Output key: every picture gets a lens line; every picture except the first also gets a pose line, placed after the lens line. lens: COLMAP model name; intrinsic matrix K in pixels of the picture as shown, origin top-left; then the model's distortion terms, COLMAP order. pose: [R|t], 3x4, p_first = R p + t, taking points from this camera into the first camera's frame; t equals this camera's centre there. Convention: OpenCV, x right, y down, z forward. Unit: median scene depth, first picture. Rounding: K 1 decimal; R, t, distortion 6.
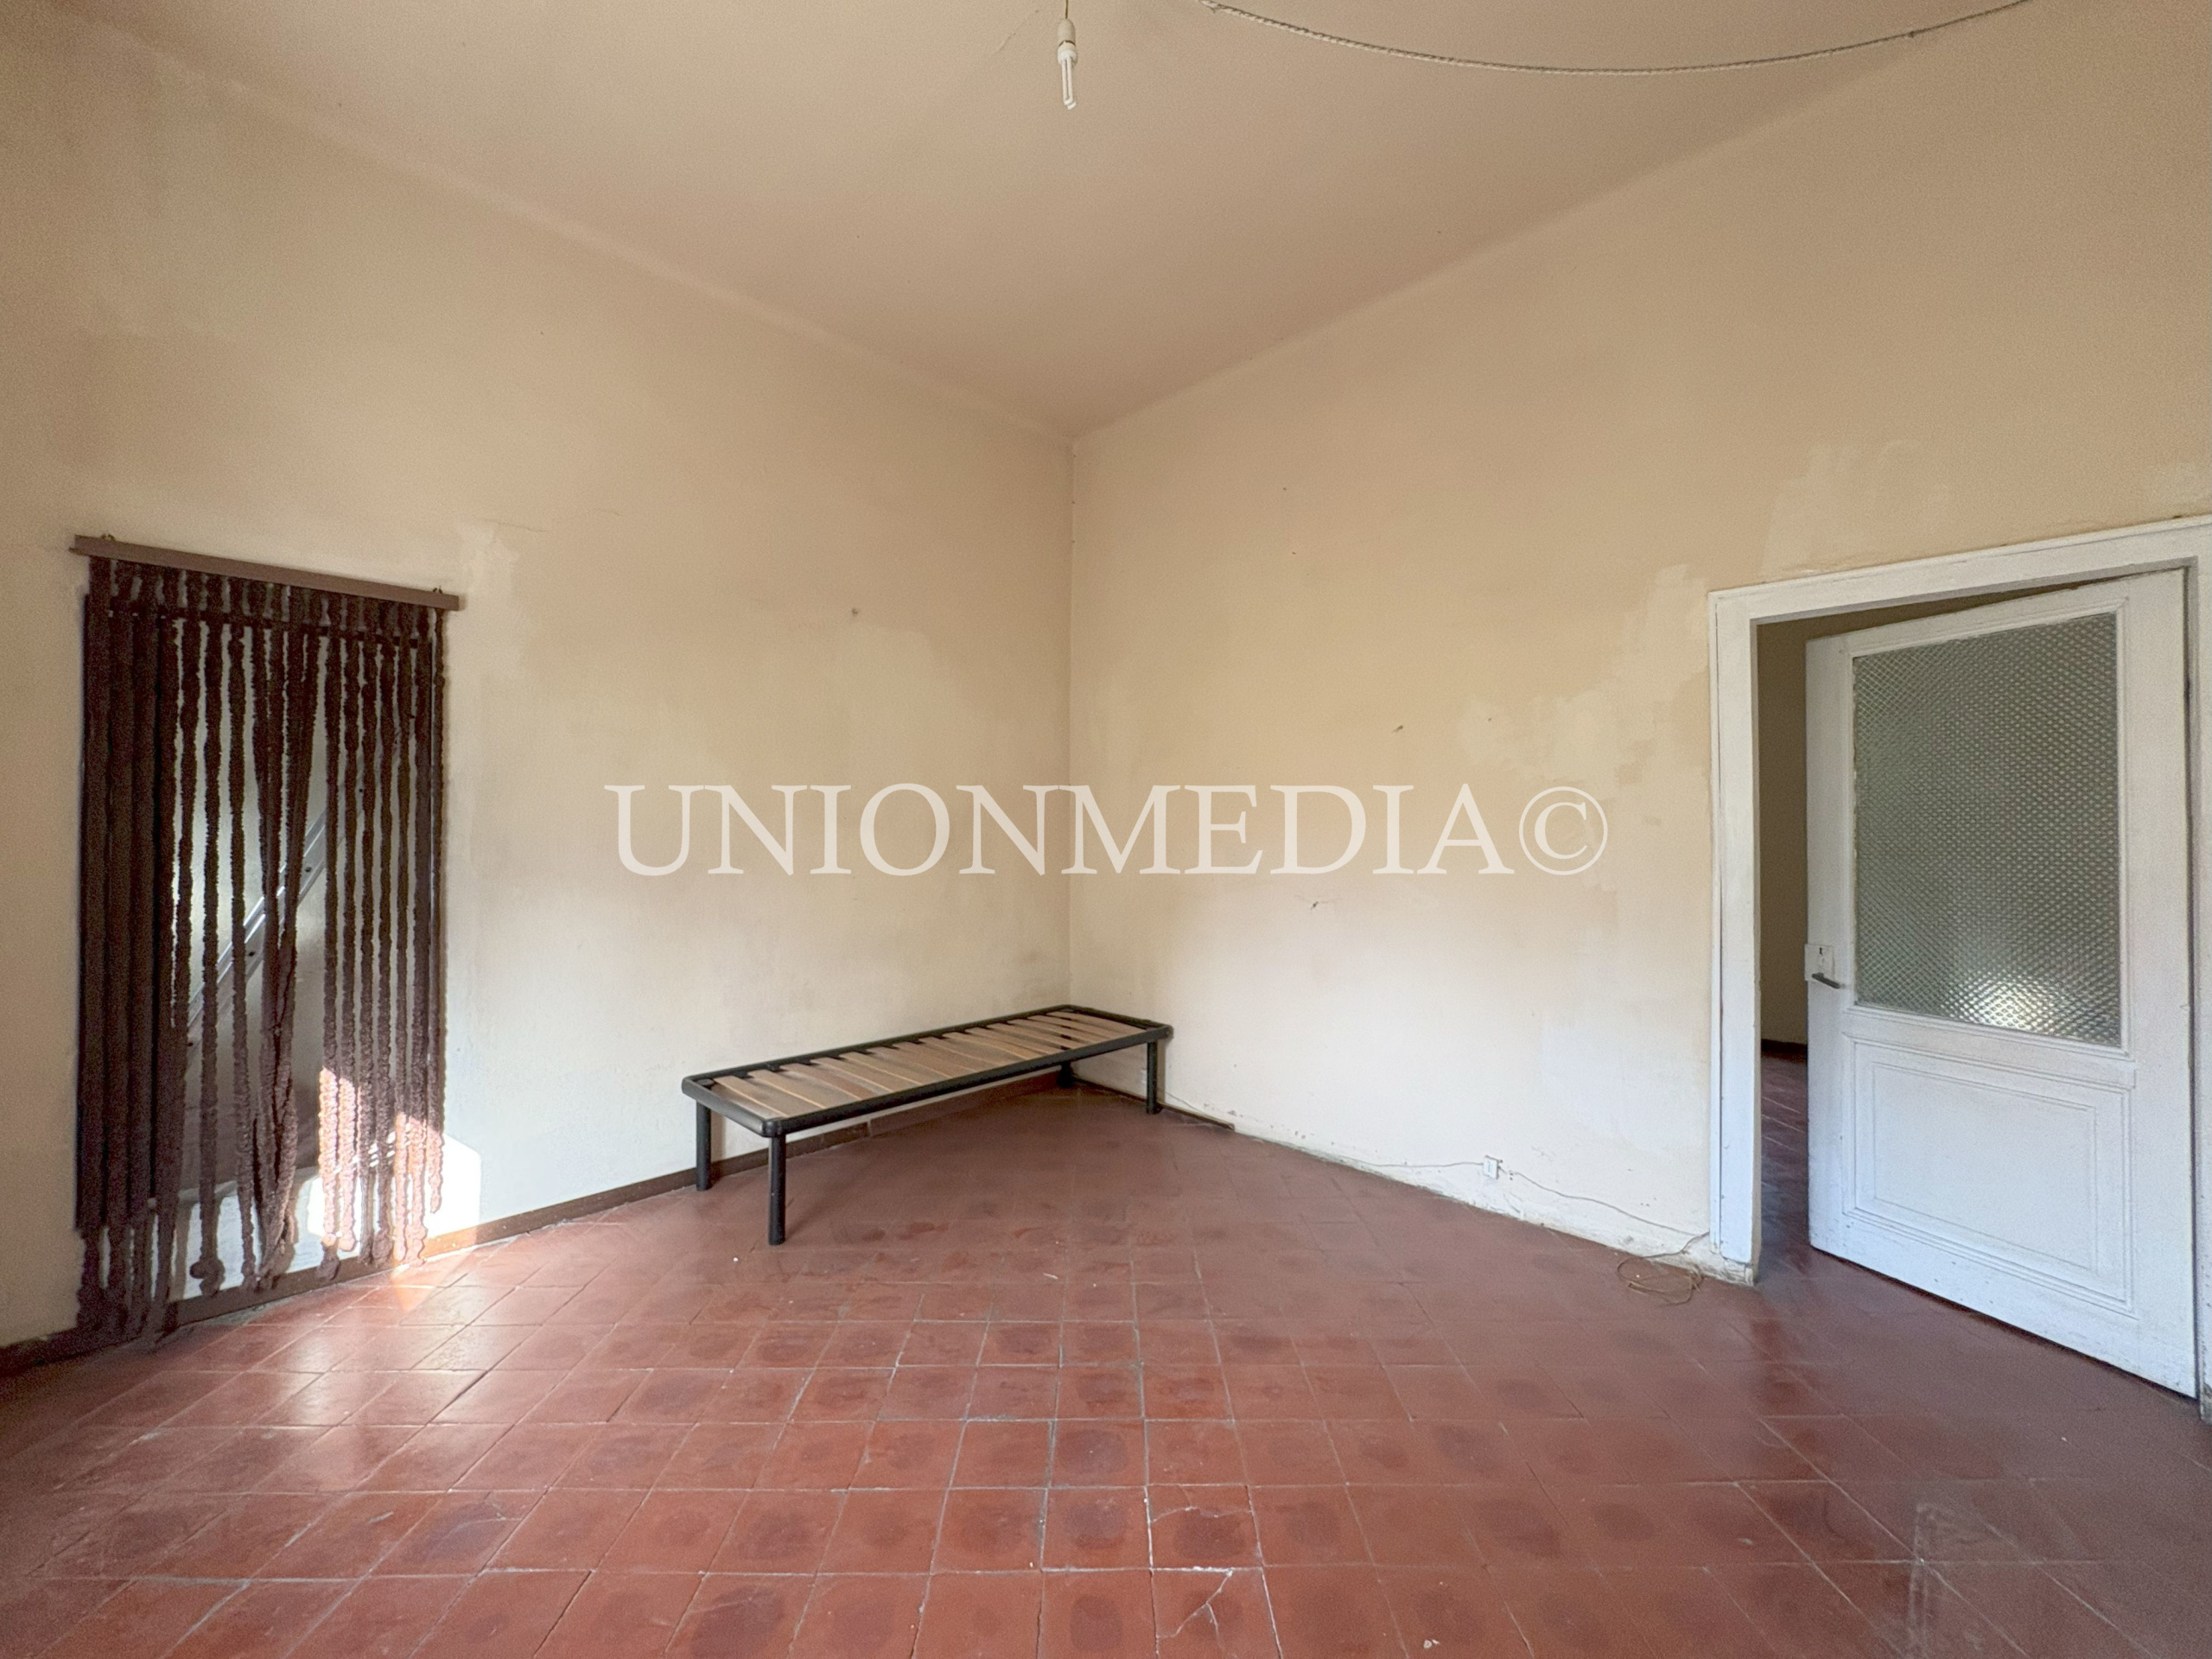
lens RADIAL K [[877.5, 0, 1108.7], [0, 877.5, 825.7], [0, 0, 1]] dist [0.001077, -0.000141]
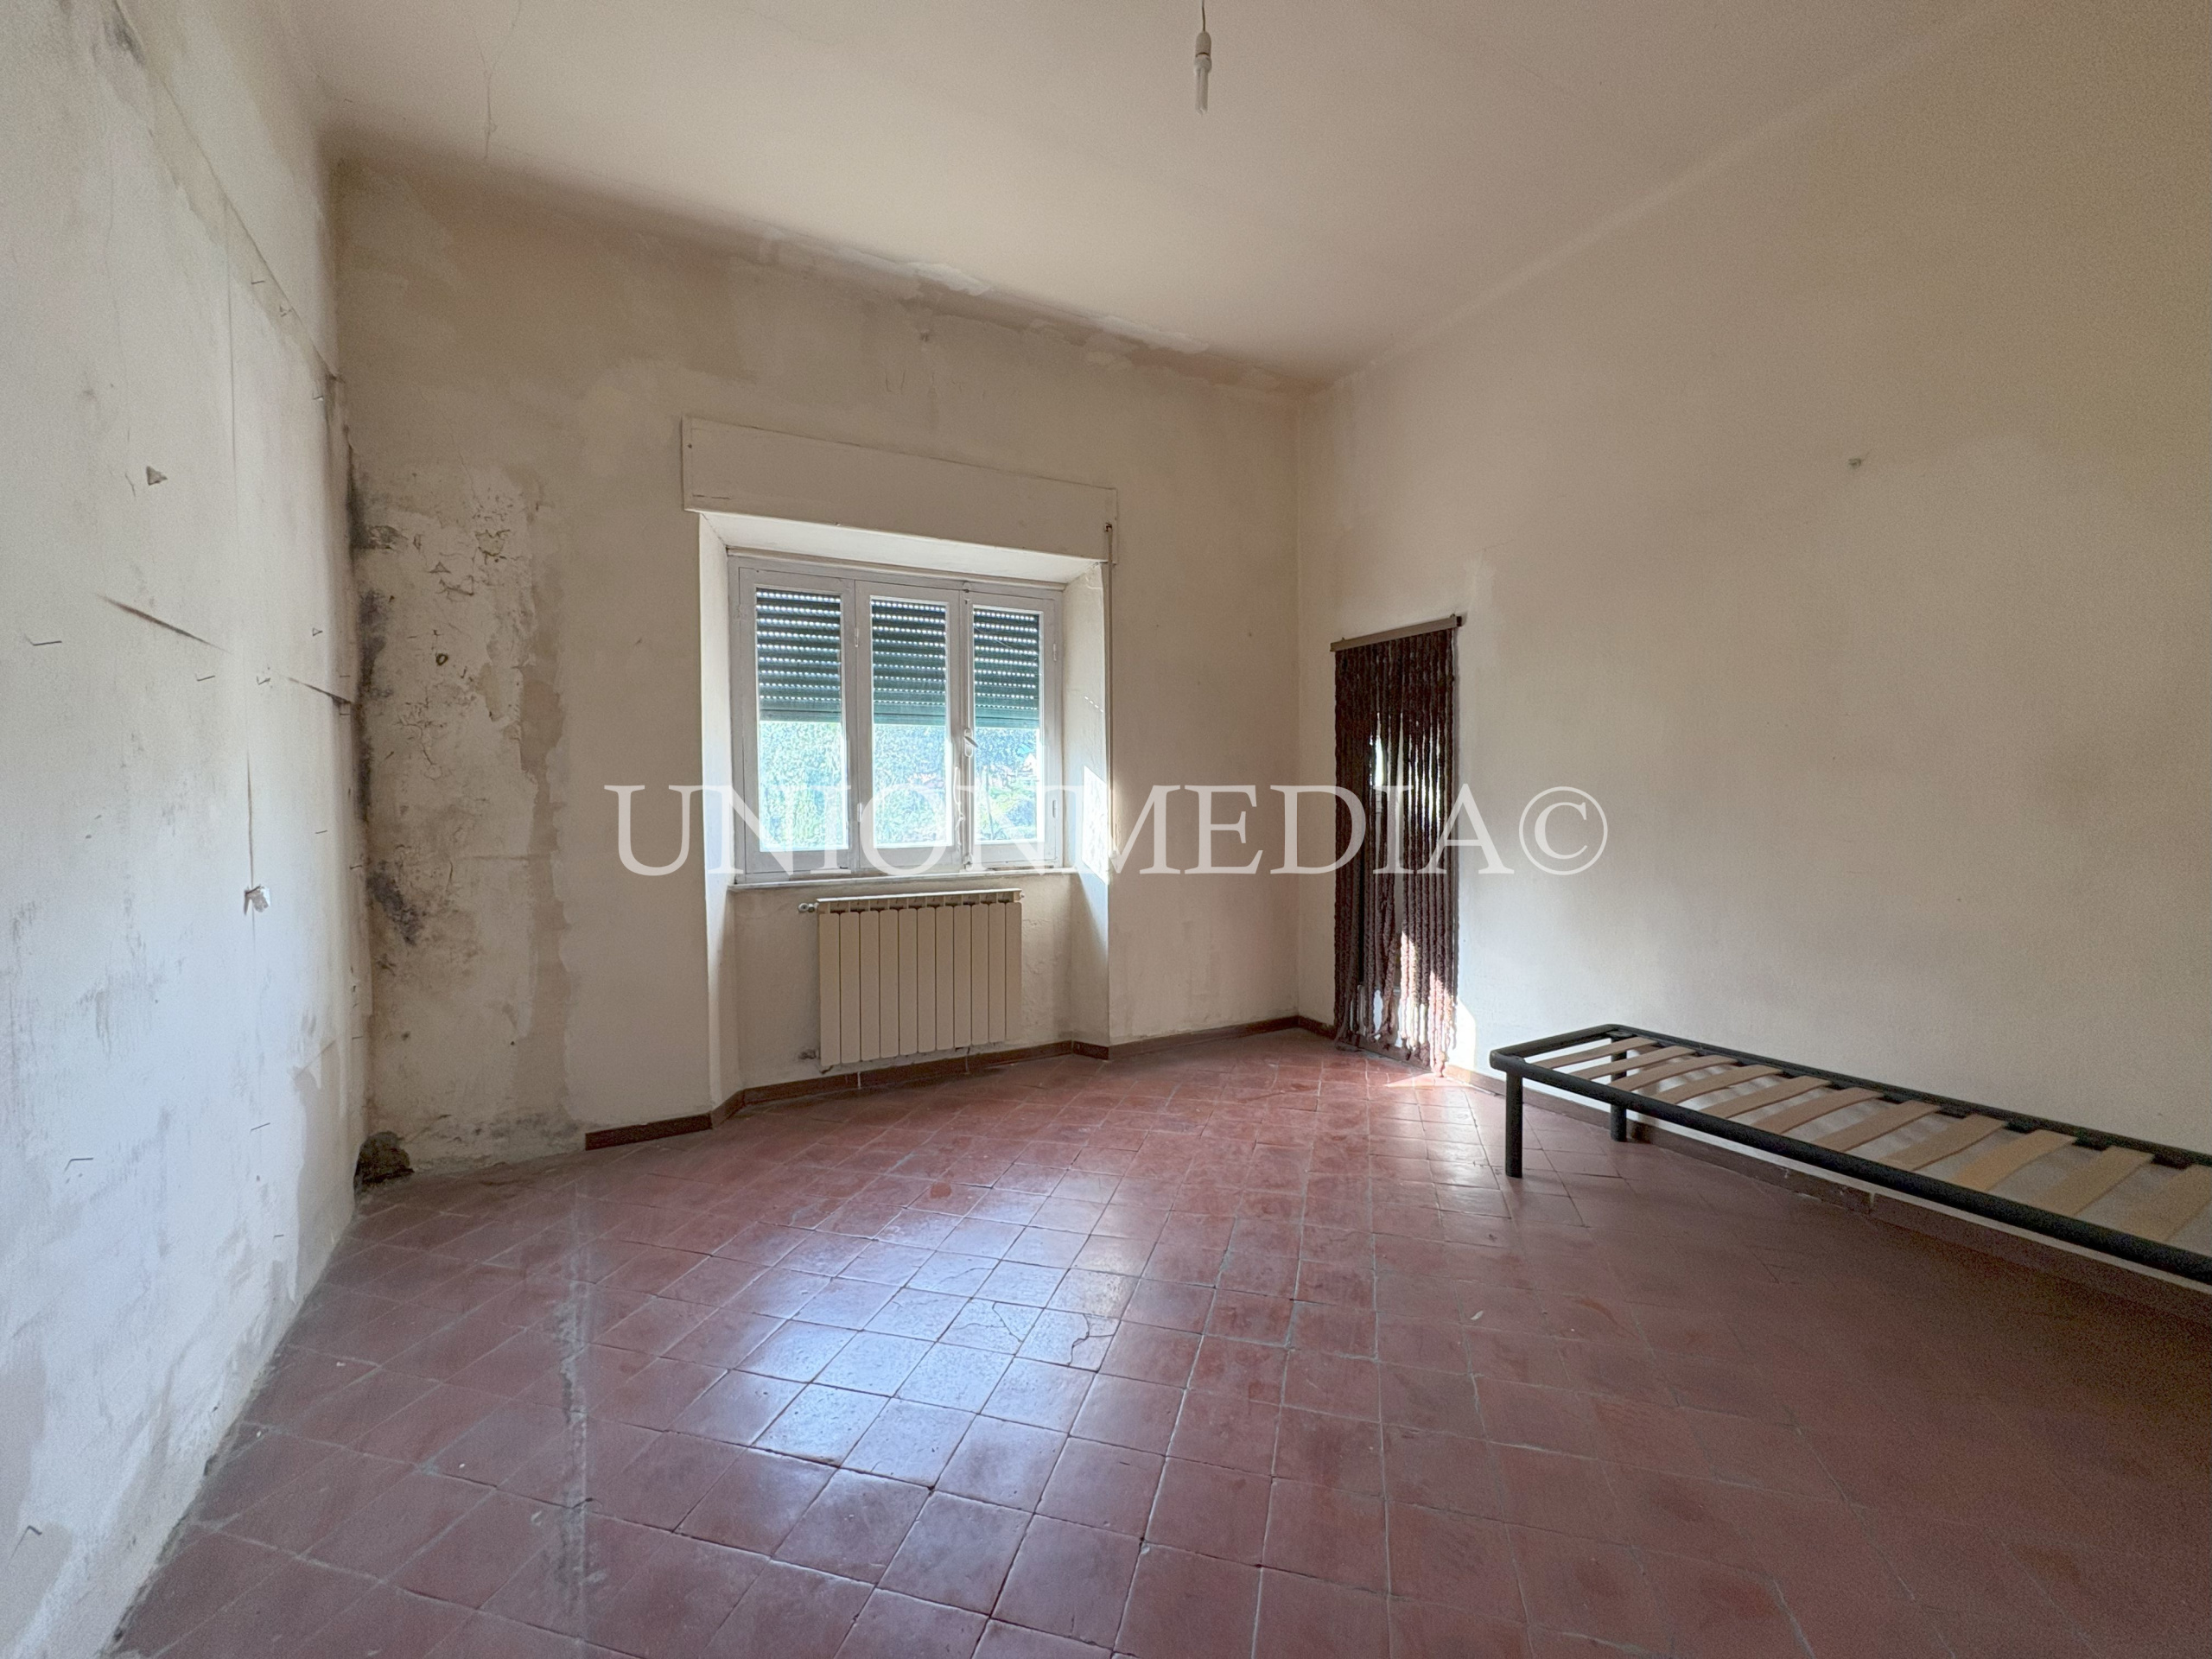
lens RADIAL K [[877.5, 0, 1108.7], [0, 877.5, 825.7], [0, 0, 1]] dist [0.001077, -0.000141]
pose [[-0.273014, 0.031973, -0.961479, 0.808830], [0.013963, 0.999474, 0.029272, 0.024510], [0.961909, -0.005433, -0.273317, 0.897273]]
